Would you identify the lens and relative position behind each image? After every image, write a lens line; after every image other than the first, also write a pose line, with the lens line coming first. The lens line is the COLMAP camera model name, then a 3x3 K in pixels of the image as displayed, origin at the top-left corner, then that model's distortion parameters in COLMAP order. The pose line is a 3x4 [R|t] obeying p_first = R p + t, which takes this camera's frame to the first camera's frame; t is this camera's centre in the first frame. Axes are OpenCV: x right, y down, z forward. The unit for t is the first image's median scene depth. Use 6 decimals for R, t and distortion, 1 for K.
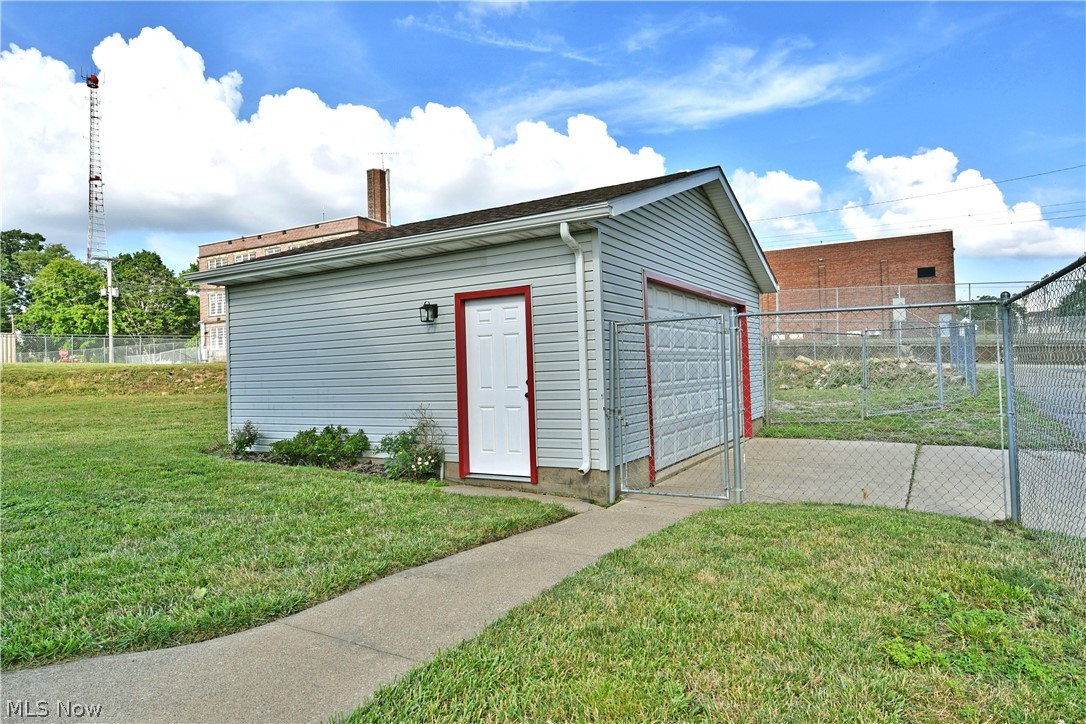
lens RADIAL K [[659.4, 0, 542.1], [0, 659.4, 356.7], [0, 0, 1]] dist [-0.014790, -0.005363]
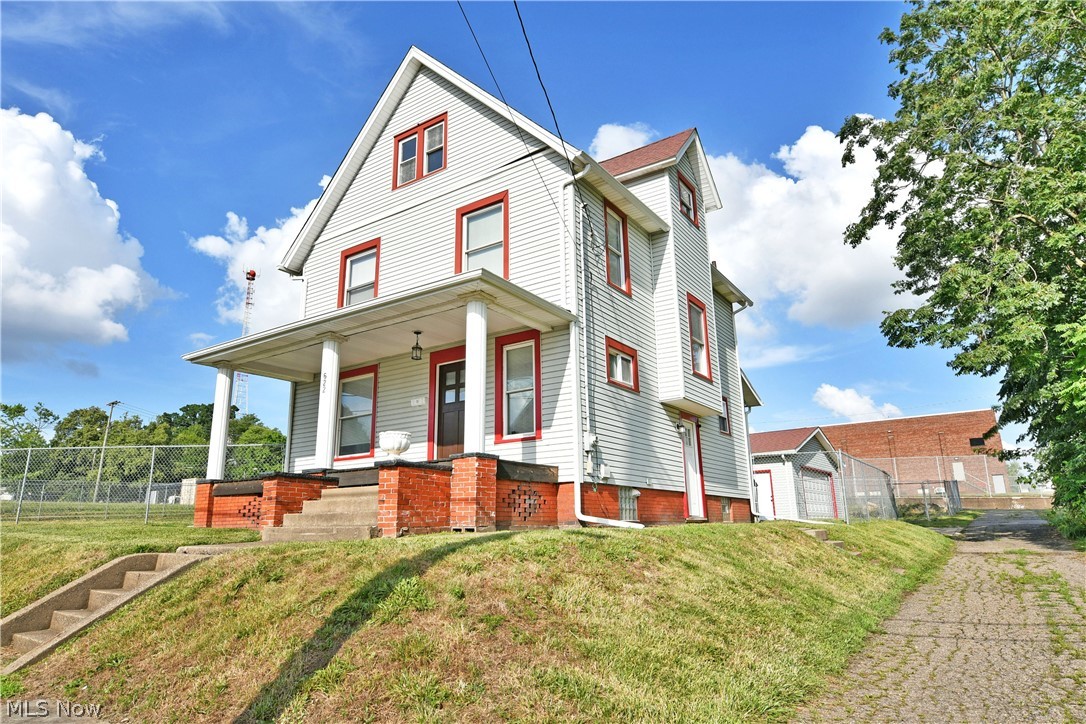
lens RADIAL K [[651.8, 0, 543.0], [0, 651.8, 362.0], [0, 0, 1]] dist [-0.000112, -0.001810]
pose [[0.993857, -0.013641, -0.109832, -0.105840], [-0.011947, 0.973354, -0.228995, 0.018813], [0.110029, 0.228900, 0.967212, -0.339264]]
